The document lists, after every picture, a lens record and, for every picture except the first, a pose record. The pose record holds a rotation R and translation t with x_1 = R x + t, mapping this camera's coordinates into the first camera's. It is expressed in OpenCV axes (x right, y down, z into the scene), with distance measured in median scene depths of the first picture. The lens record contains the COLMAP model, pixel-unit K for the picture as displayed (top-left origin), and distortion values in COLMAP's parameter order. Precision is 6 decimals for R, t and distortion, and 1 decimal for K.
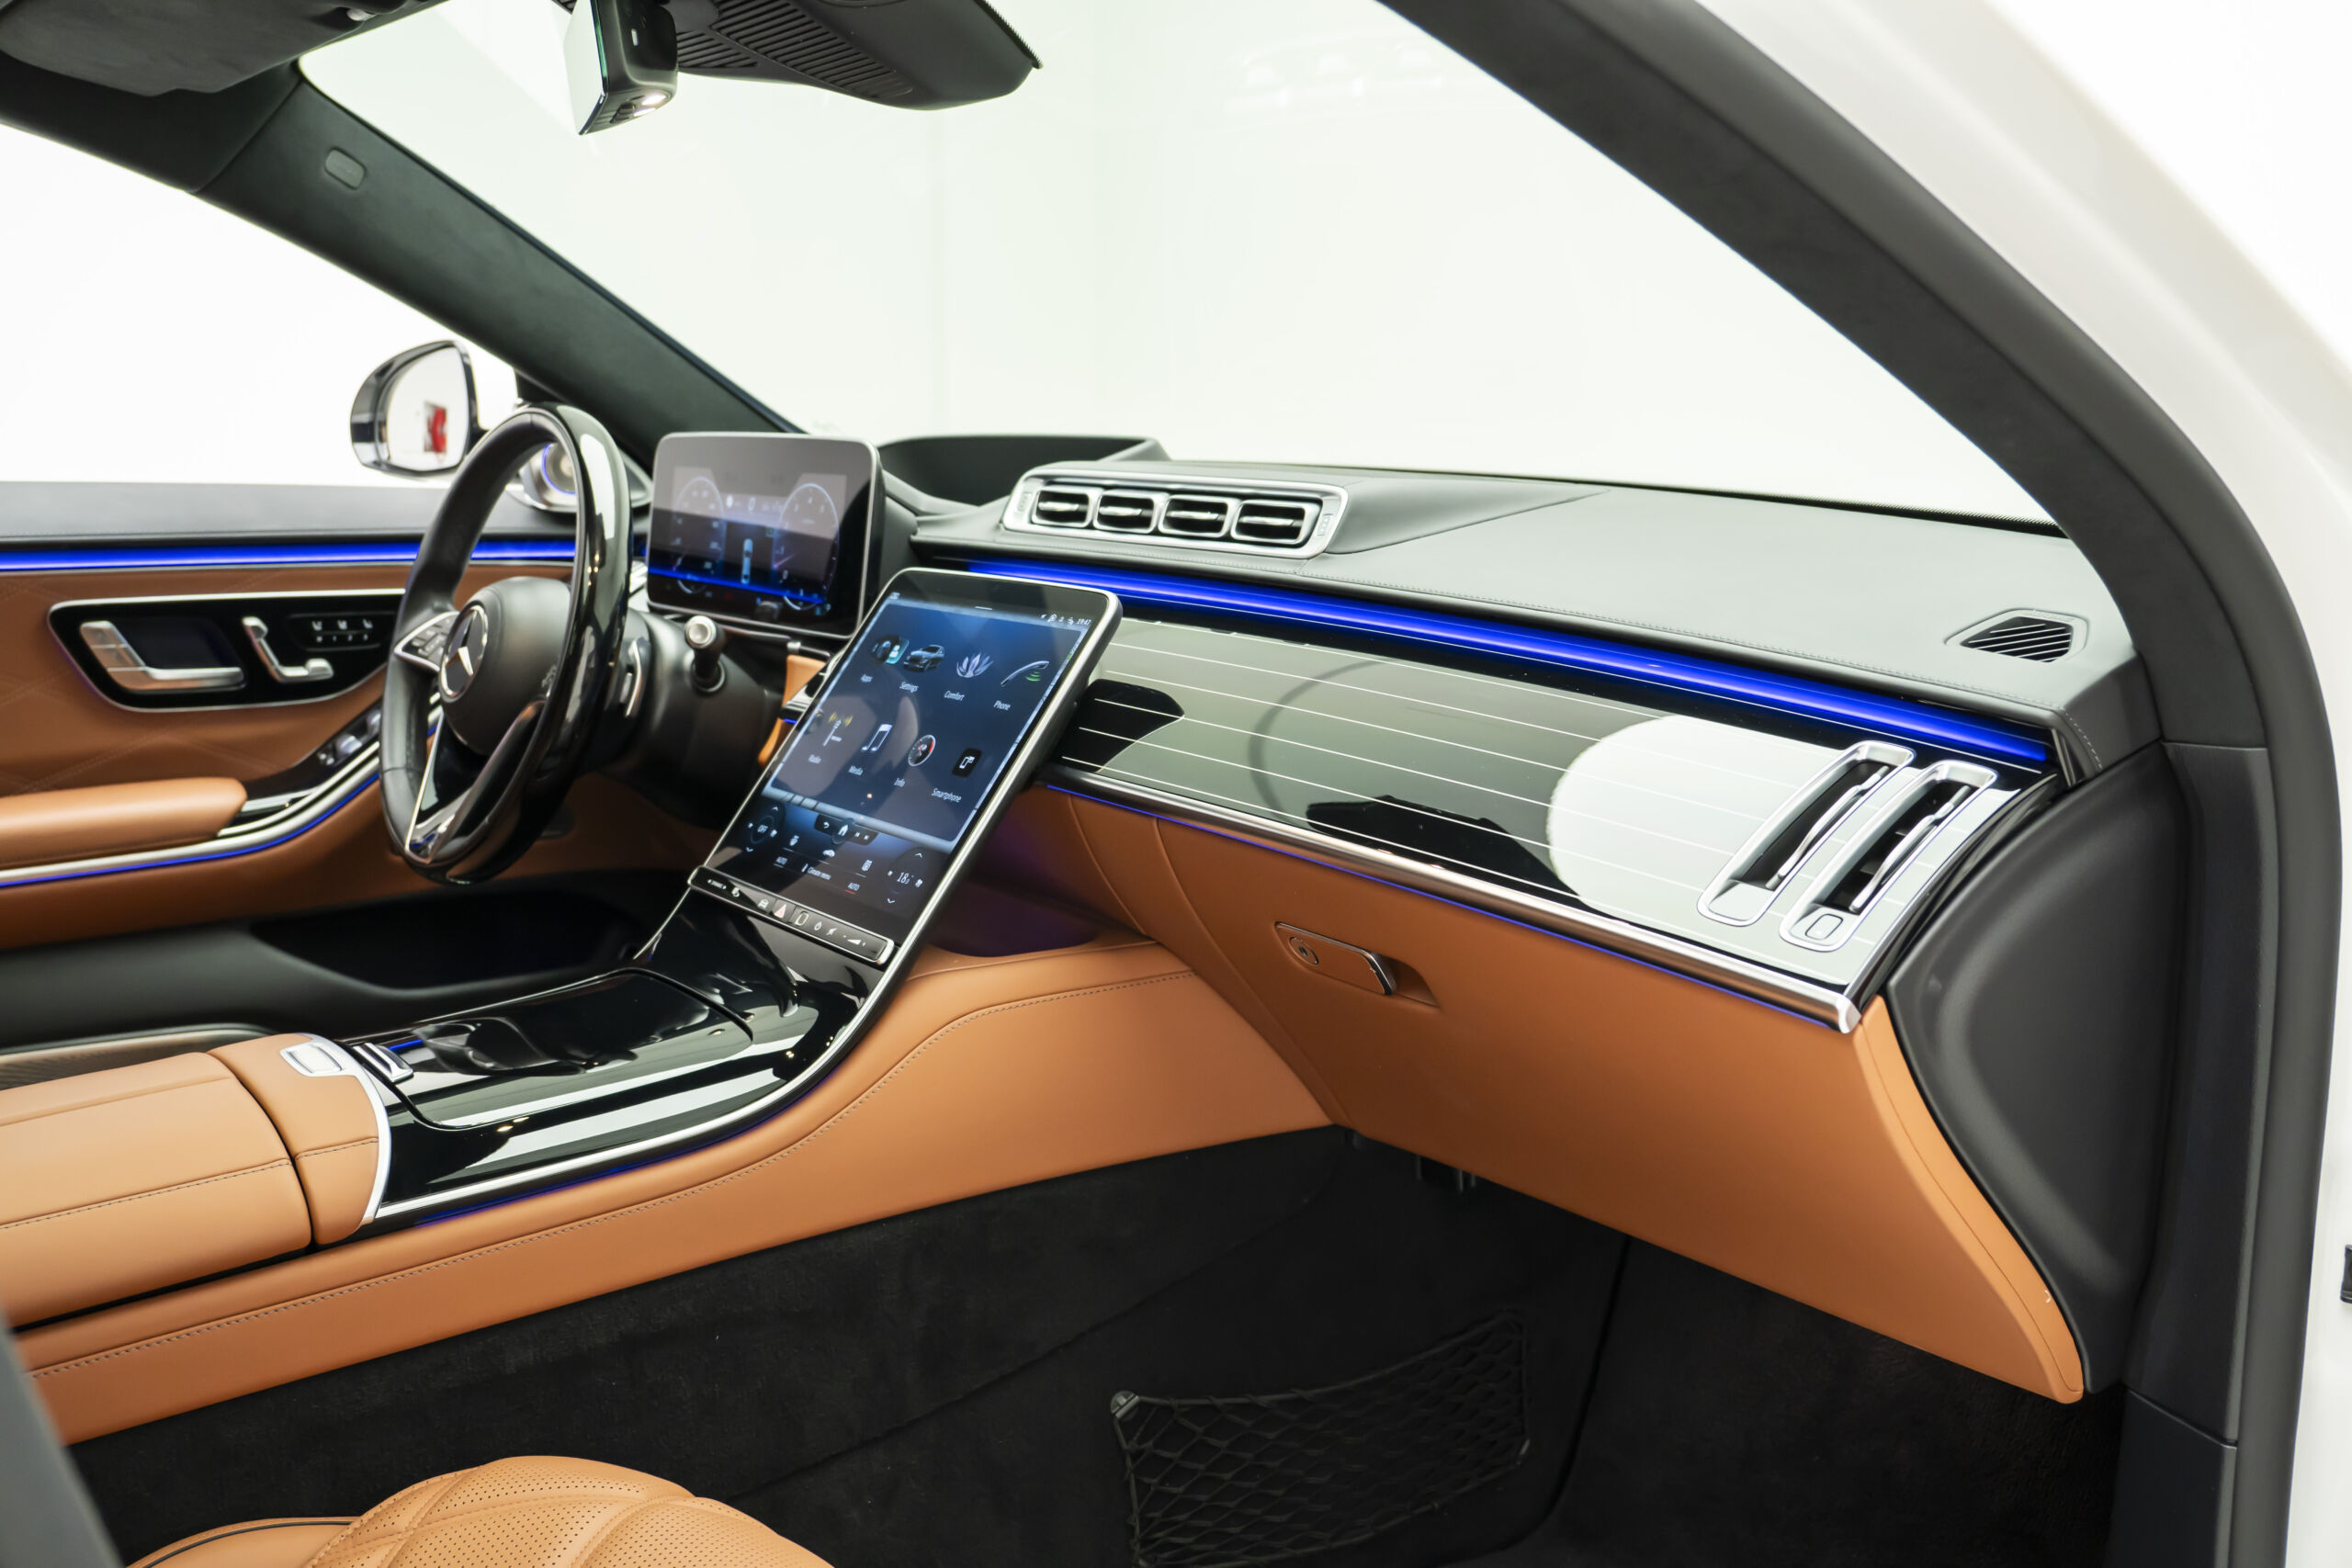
lens RADIAL K [[2073.8, 0, 1176.0], [0, 2073.8, 784.0], [0, 0, 1]] dist [-0.161326, -0.000196]
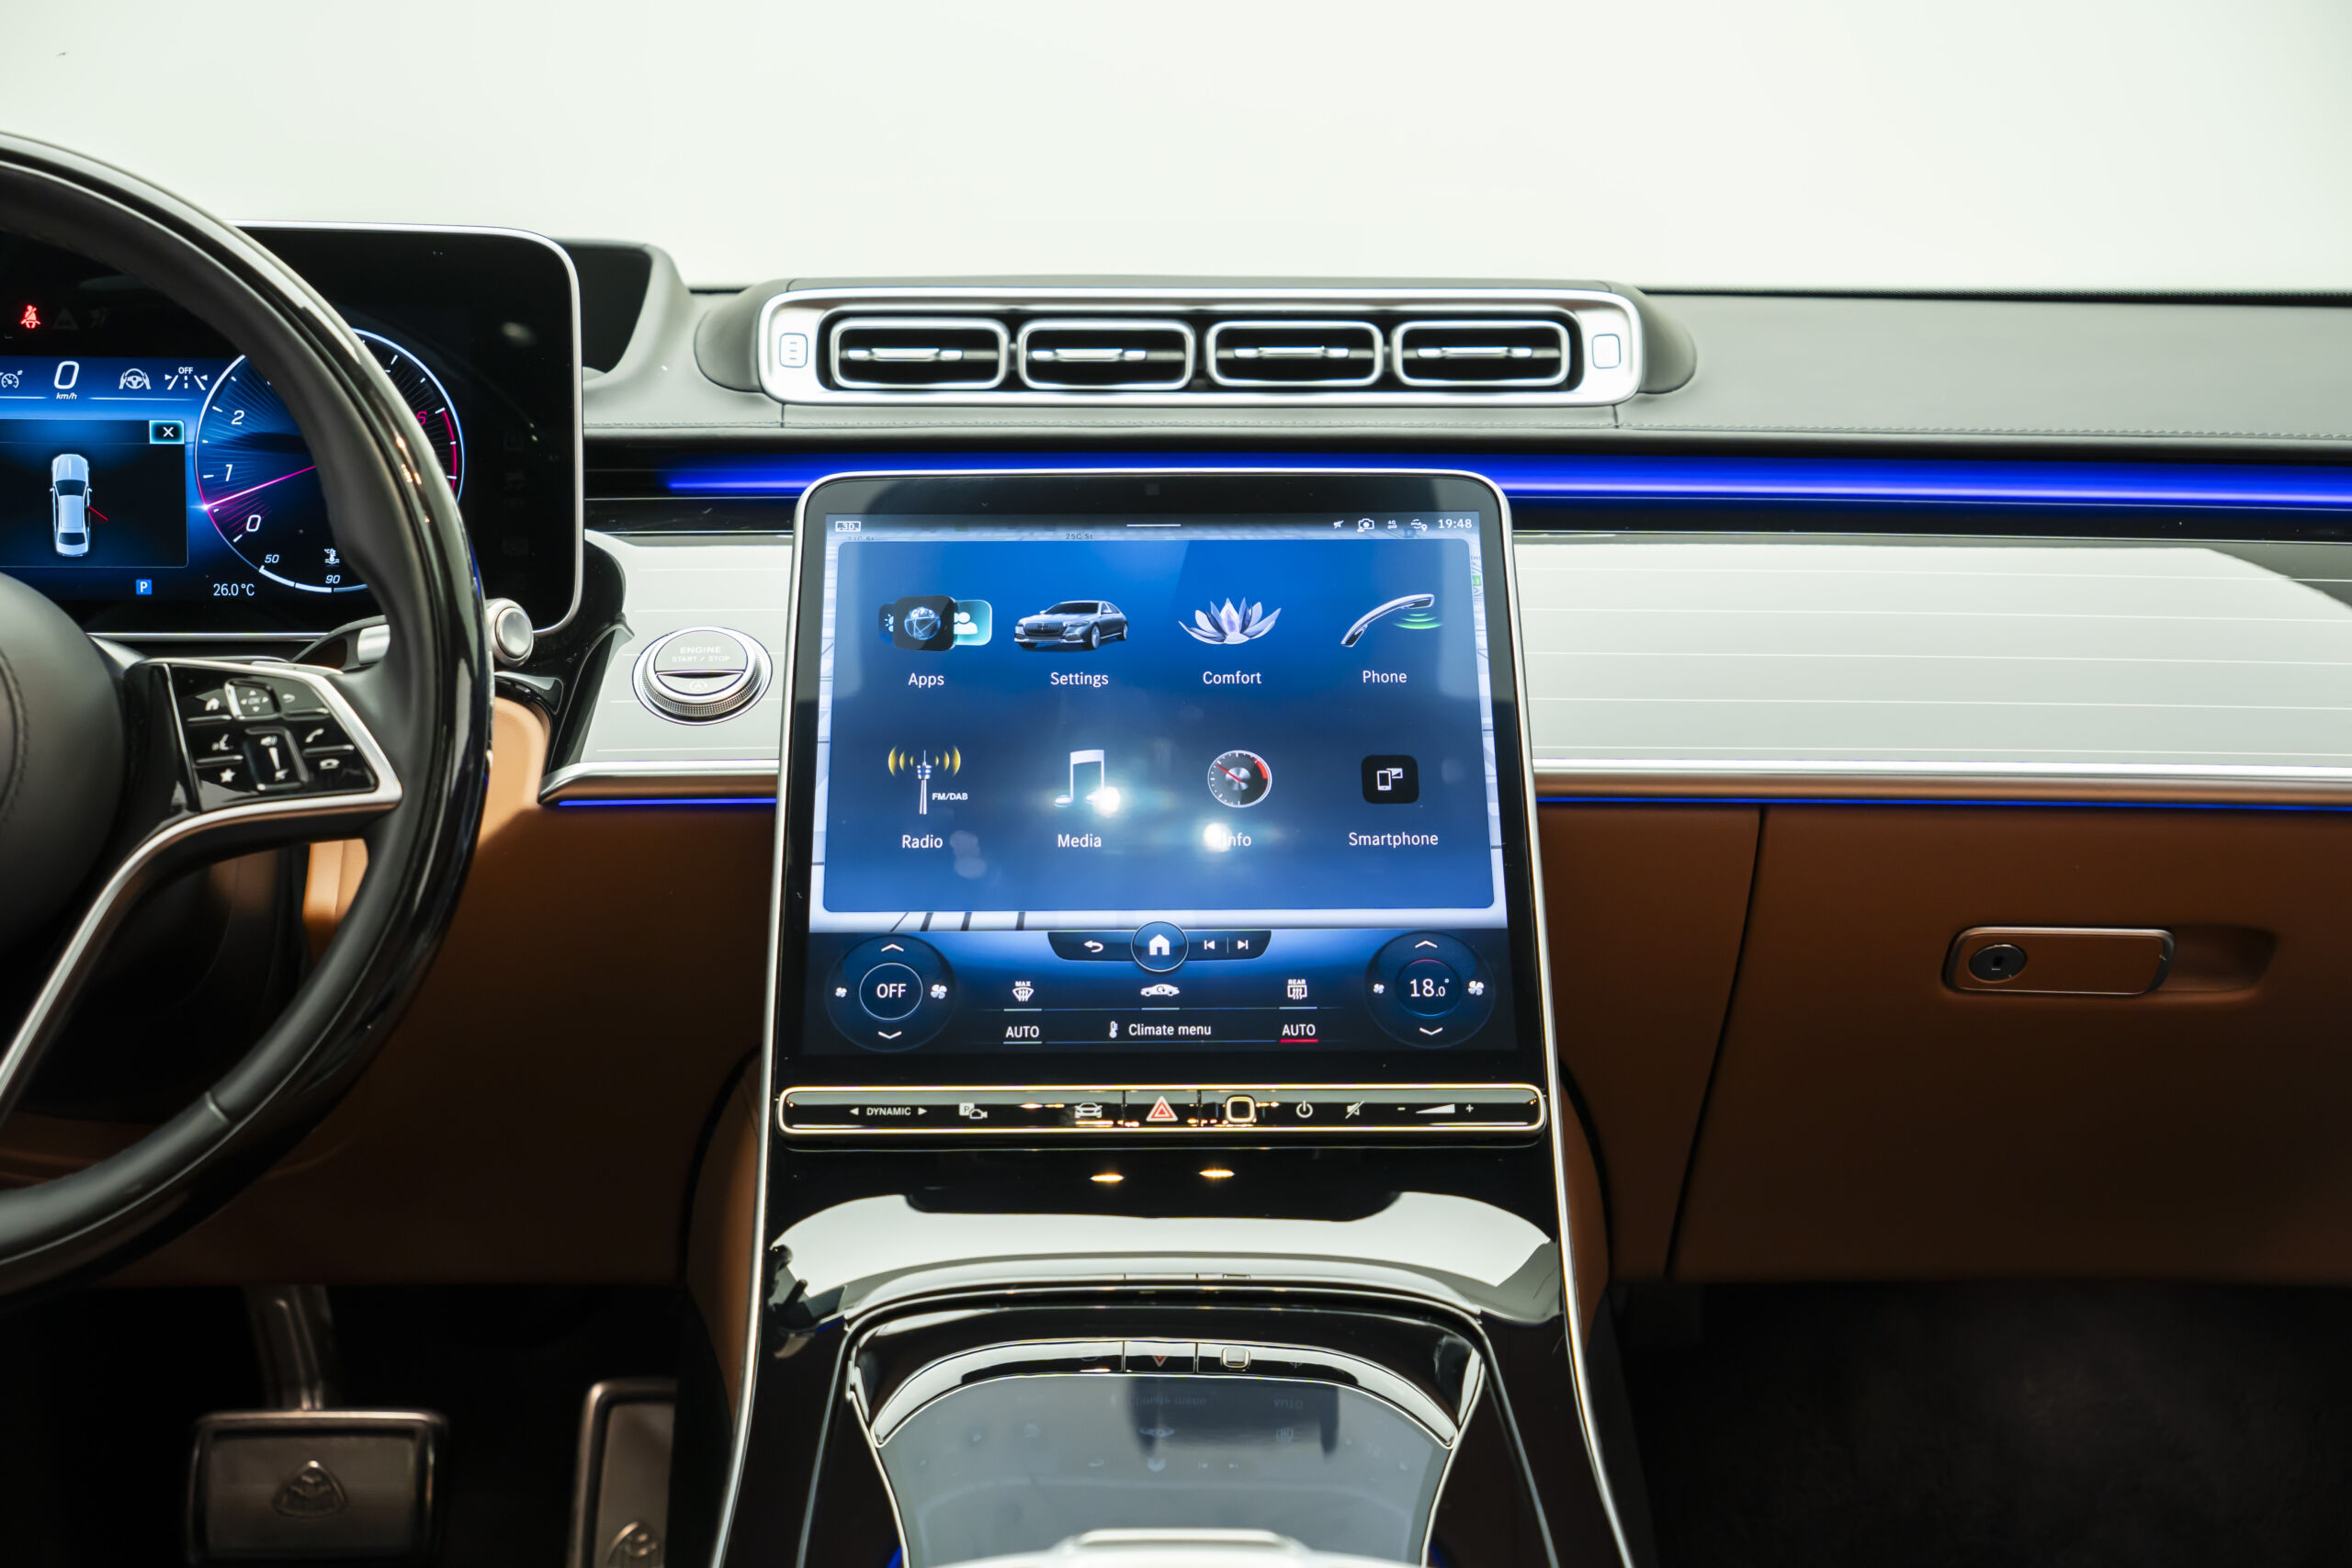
lens RADIAL K [[3335.5, 0, 1165.7], [0, 3335.5, 795.2], [0, 0, 1]] dist [0.048966, 0.586406]
pose [[0.612140, -0.127871, 0.780342, -0.794393], [0.148316, 0.987891, 0.045535, -0.052928], [-0.776715, 0.087863, 0.623693, 0.436192]]
